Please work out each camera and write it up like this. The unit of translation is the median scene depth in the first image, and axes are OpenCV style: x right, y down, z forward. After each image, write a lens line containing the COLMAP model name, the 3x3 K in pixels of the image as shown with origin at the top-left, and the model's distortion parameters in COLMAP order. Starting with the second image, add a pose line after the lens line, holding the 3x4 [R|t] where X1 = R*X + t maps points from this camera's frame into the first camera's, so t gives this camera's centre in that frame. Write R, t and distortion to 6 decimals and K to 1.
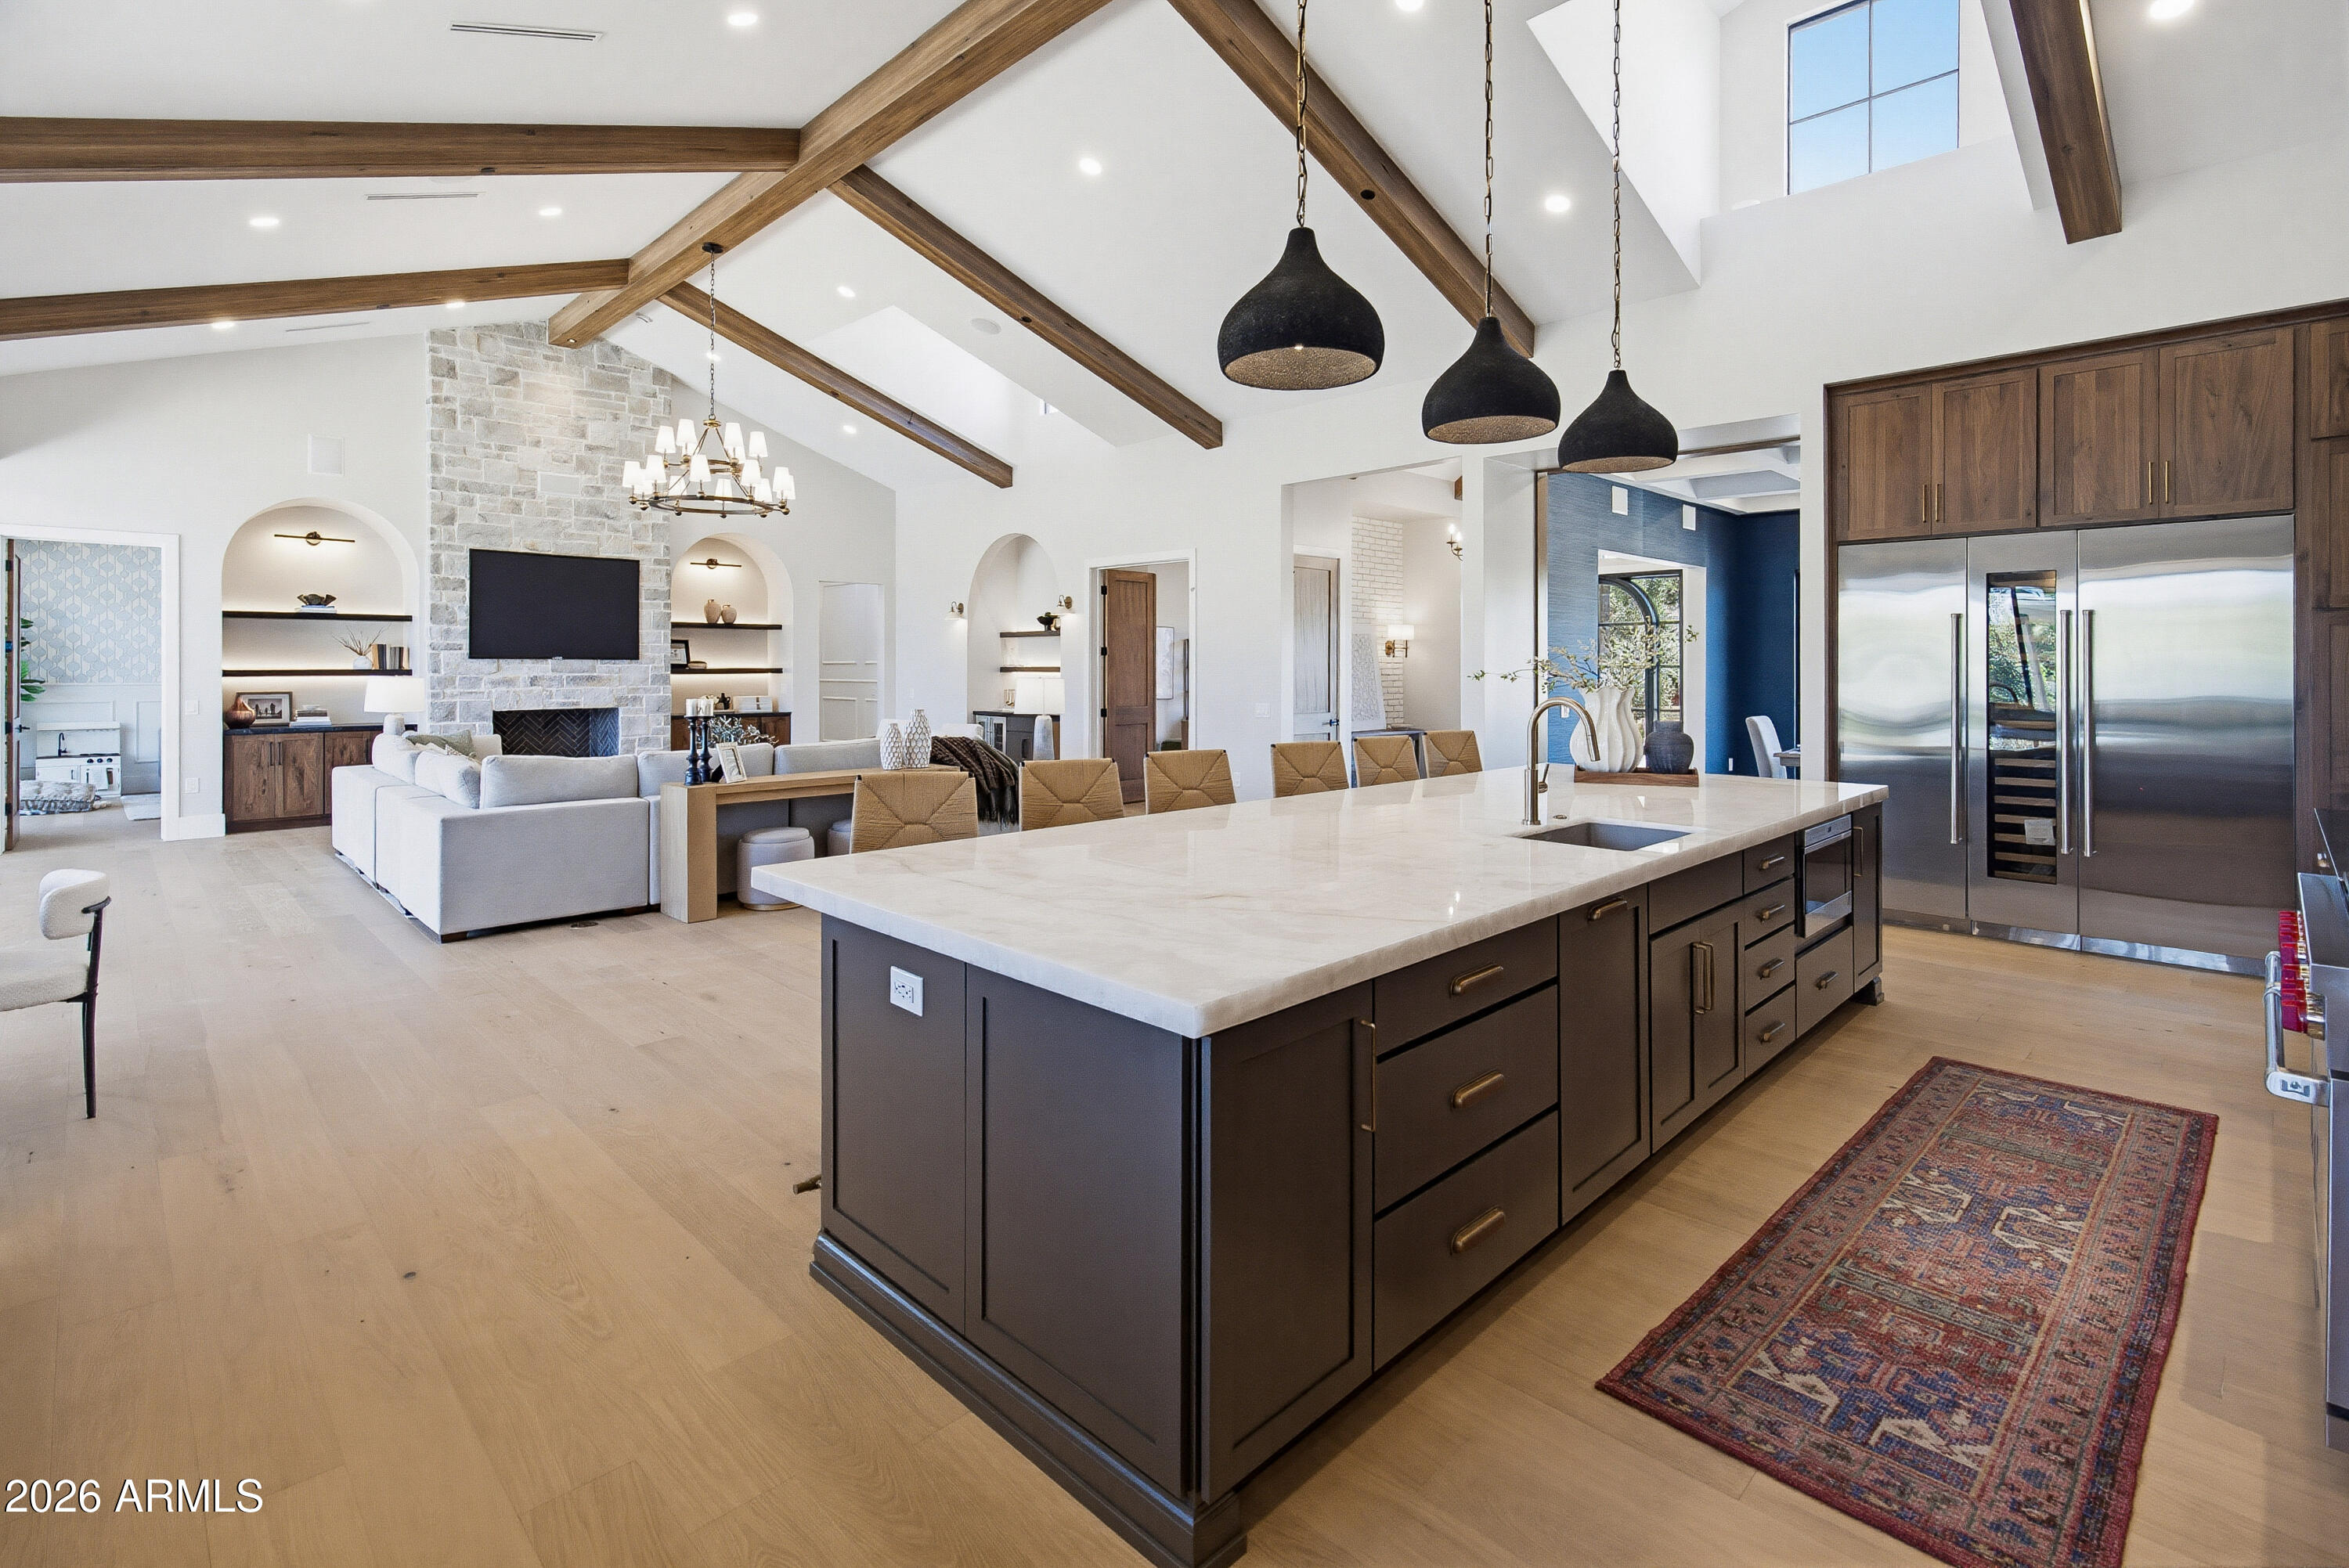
lens RADIAL K [[1098.6, 0, 1162.0], [0, 1098.6, 660.4], [0, 0, 1]] dist [-0.002559, 0.005800]
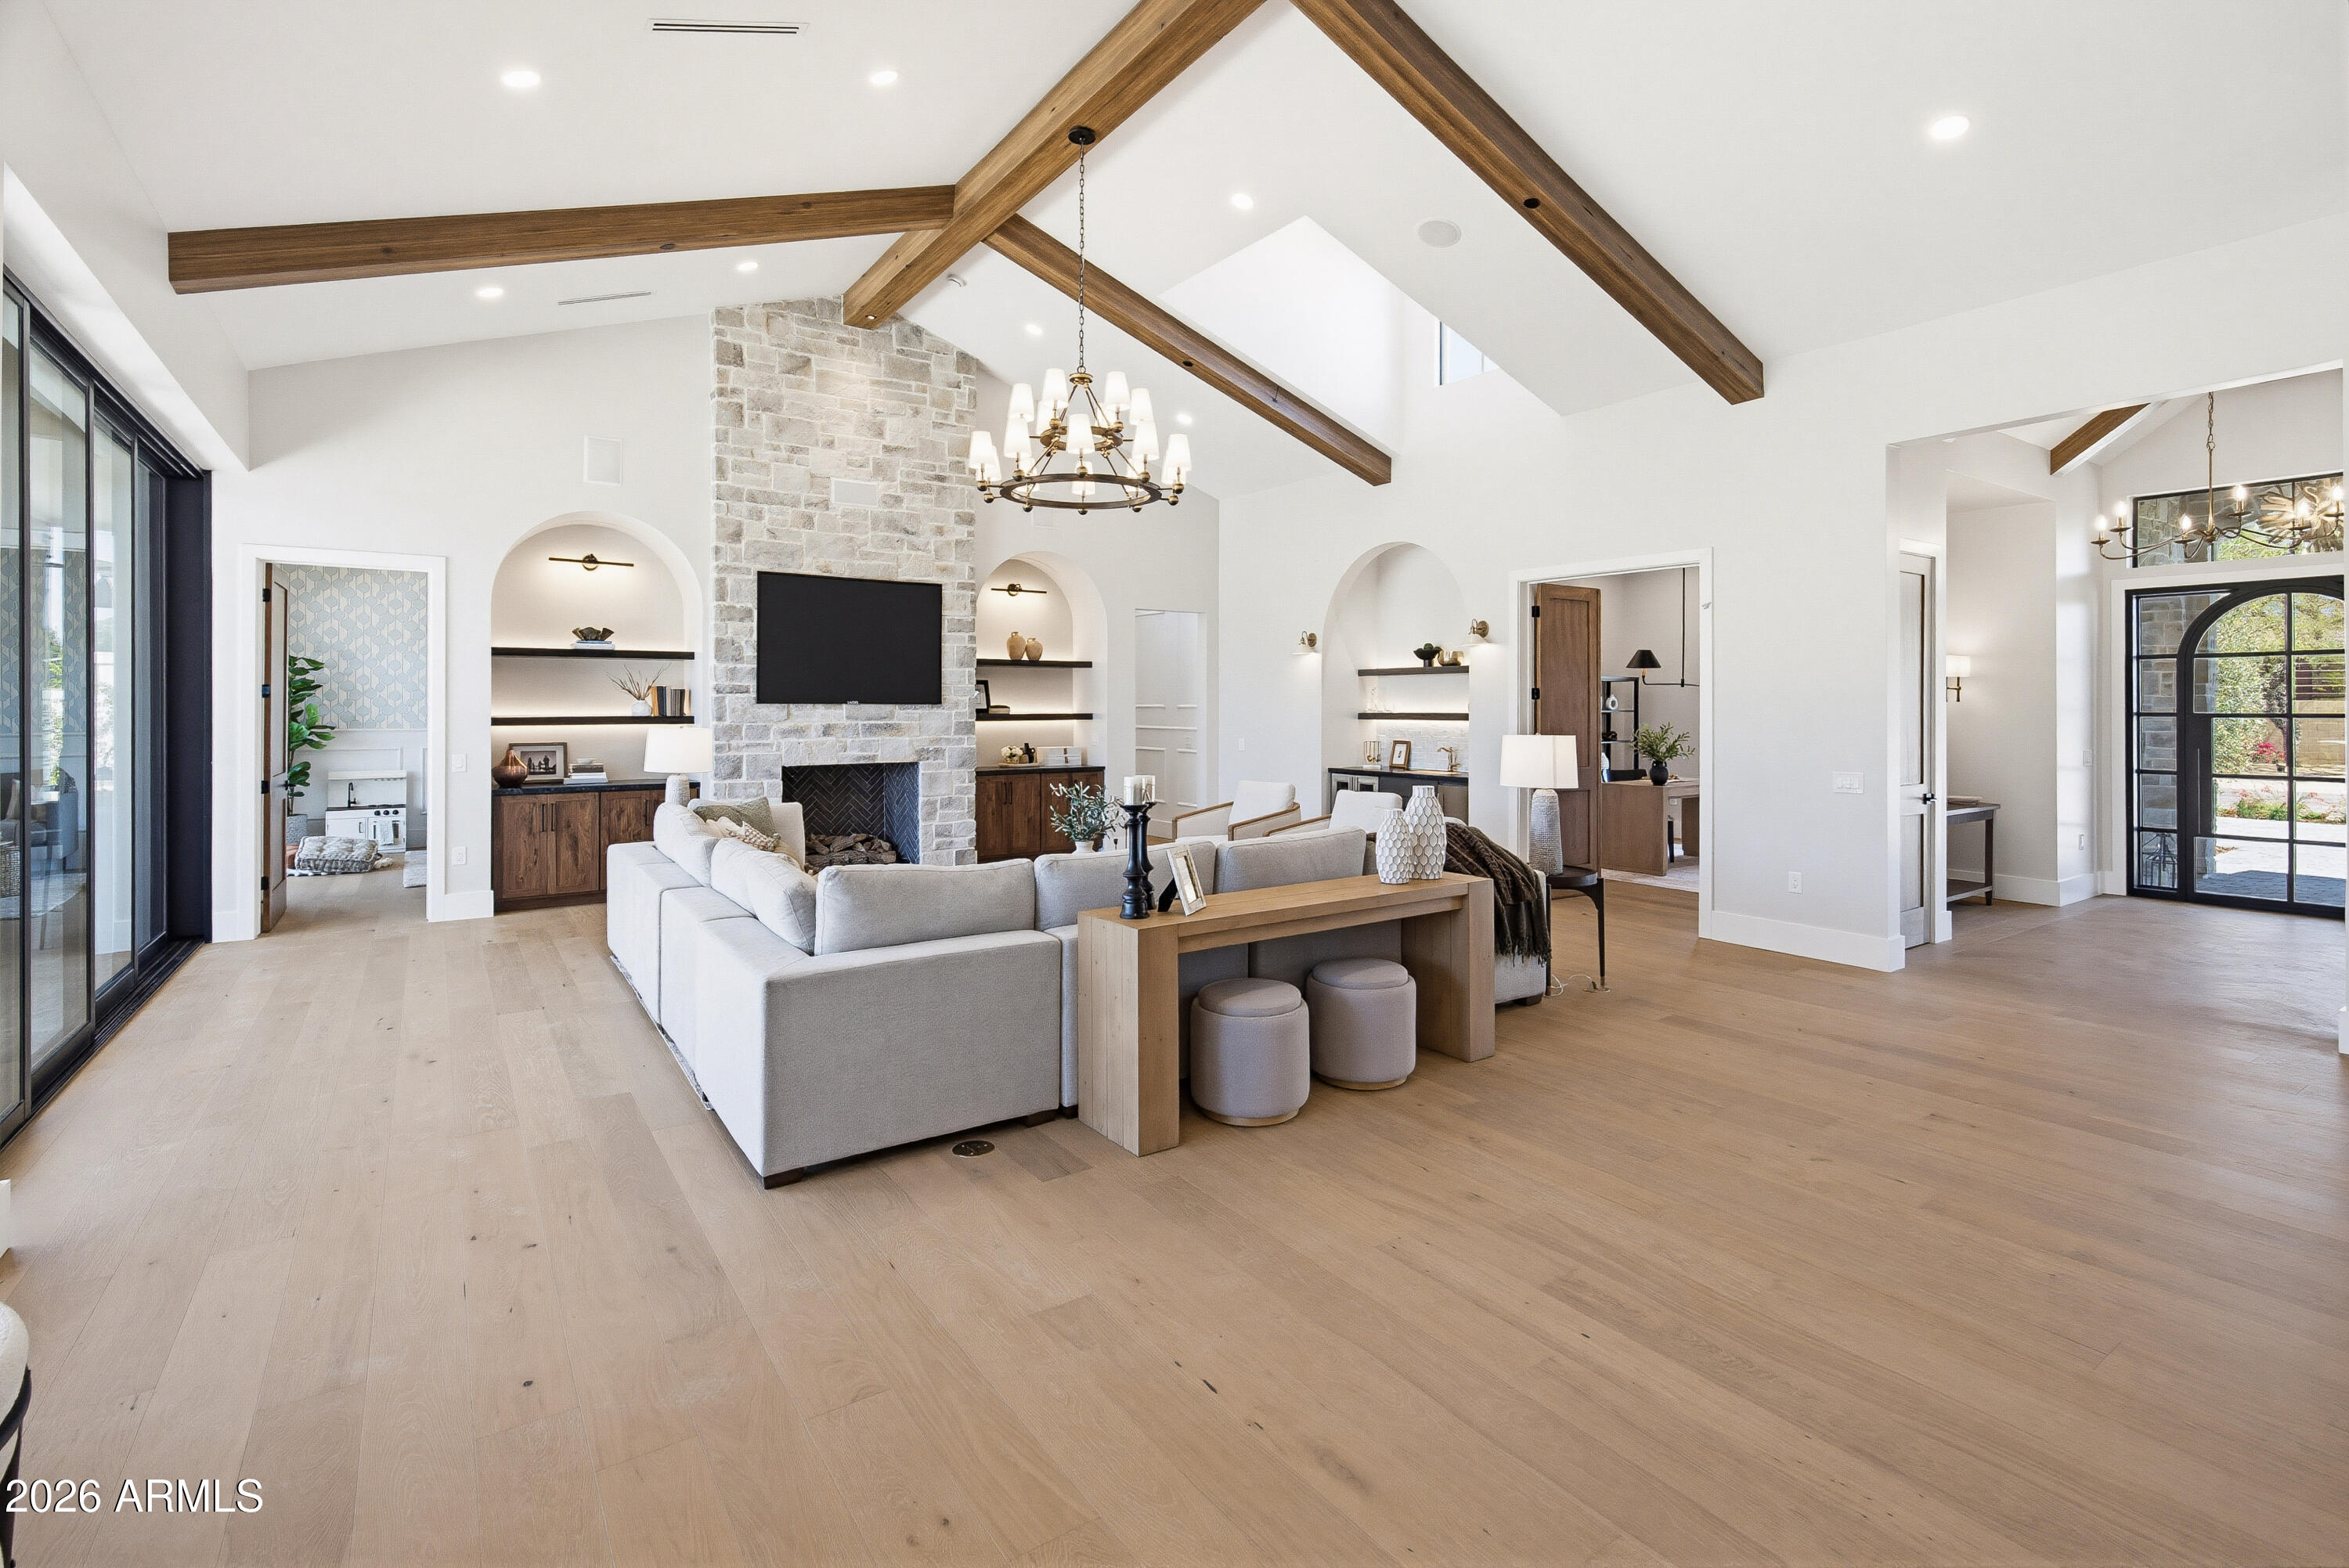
lens RADIAL K [[1098.4, 0, 1178.3], [0, 1098.4, 694.4], [0, 0, 1]] dist [0.000000, 0.000010]
pose [[0.985294, -0.001274, -0.170863, -0.172043], [0.000418, 0.999987, -0.005046, -0.004061], [0.170868, 0.004901, 0.985282, 0.232554]]
